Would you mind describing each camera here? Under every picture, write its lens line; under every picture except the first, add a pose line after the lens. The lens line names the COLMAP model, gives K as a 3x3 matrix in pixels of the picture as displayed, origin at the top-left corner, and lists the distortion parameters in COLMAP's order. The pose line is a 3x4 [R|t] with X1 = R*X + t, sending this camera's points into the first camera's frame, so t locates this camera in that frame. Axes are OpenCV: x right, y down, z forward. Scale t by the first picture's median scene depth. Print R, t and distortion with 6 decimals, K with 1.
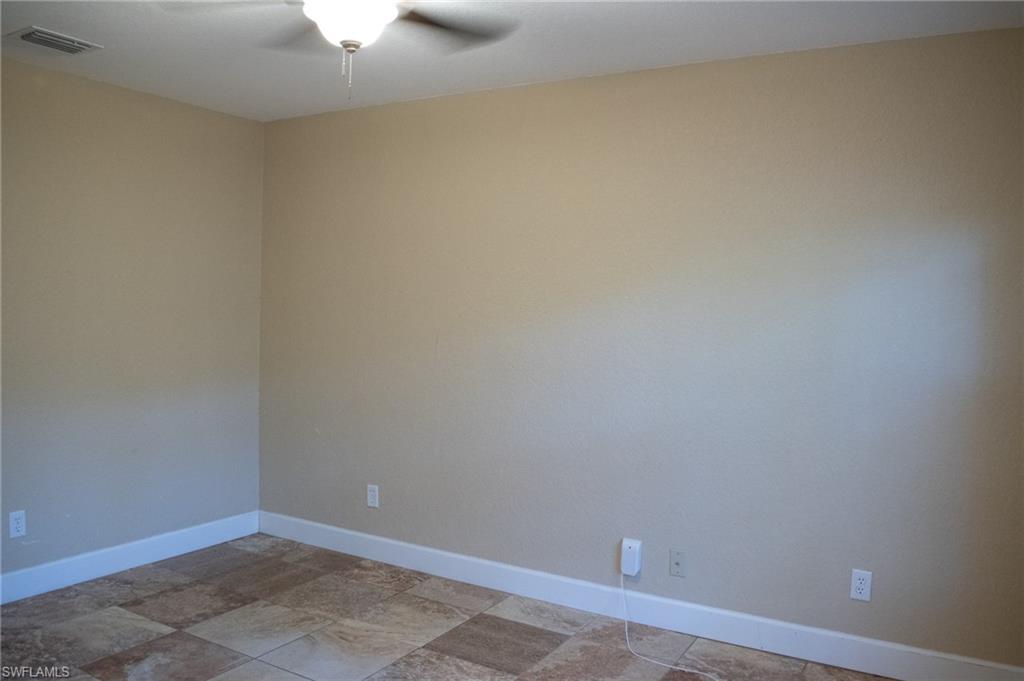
lens RADIAL K [[792.7, 0, 512.0], [0, 792.7, 340.5], [0, 0, 1]] dist [-0.093668, 0.005928]
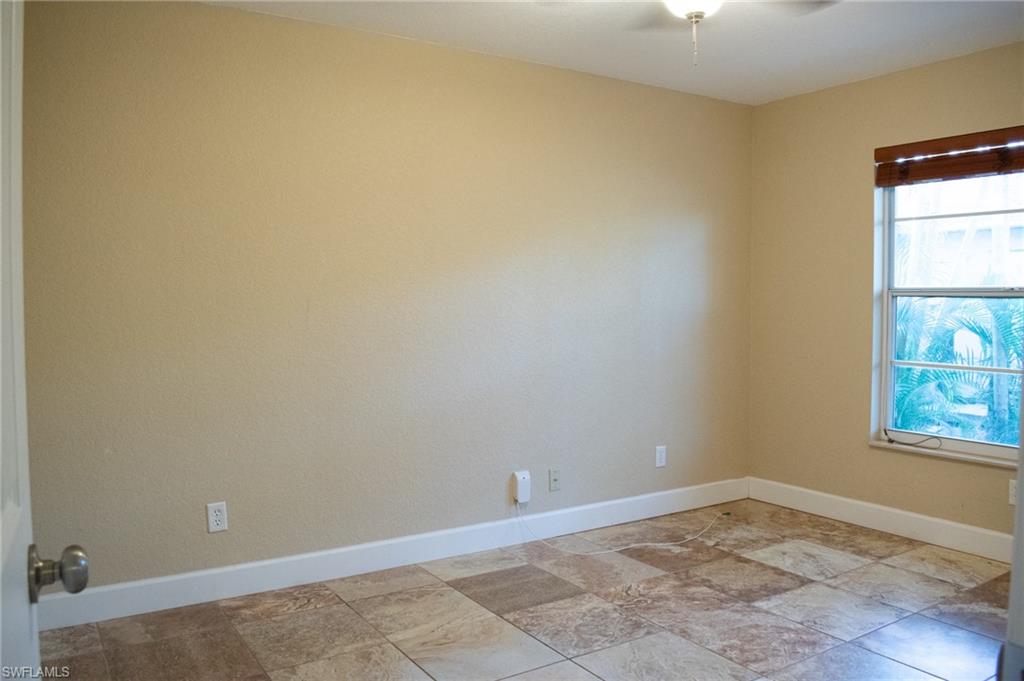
lens RADIAL K [[792.7, 0, 512.0], [0, 792.7, 340.5], [0, 0, 1]] dist [-0.093668, 0.005928]
pose [[0.456409, -0.070747, 0.886953, -0.861847], [0.054368, 0.997189, 0.051563, 0.004478], [-0.888108, 0.024688, 0.458972, 0.484967]]
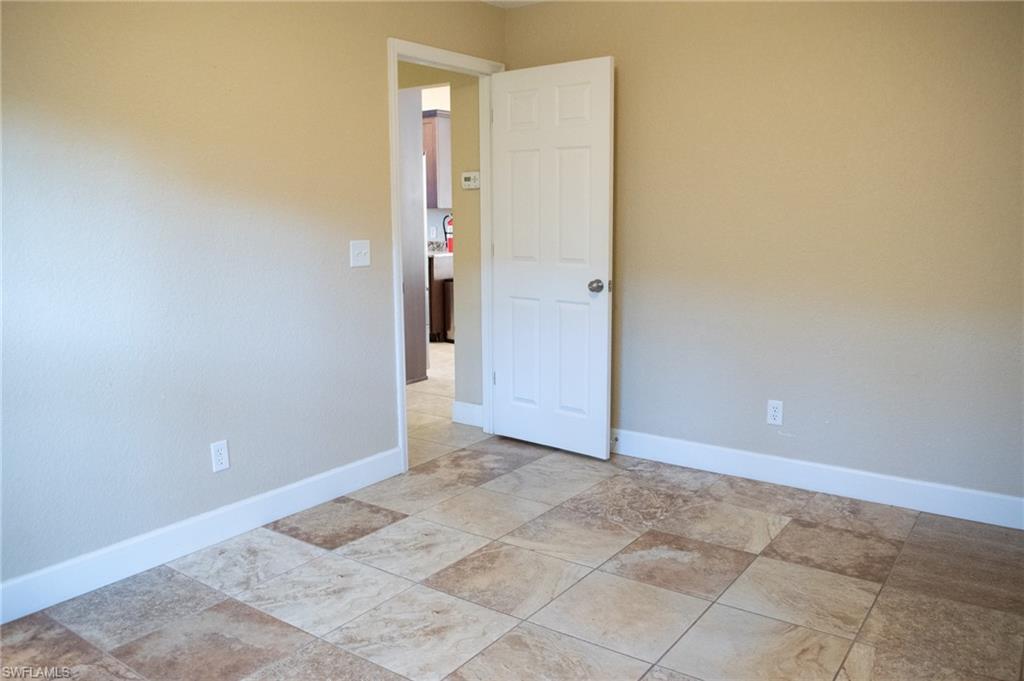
lens RADIAL K [[792.7, 0, 512.0], [0, 792.7, 340.5], [0, 0, 1]] dist [-0.093668, 0.005928]
pose [[-0.087461, 0.136304, -0.986799, 0.445528], [-0.044180, 0.989089, 0.140536, 0.004400], [0.995188, 0.055888, -0.080485, 0.712929]]
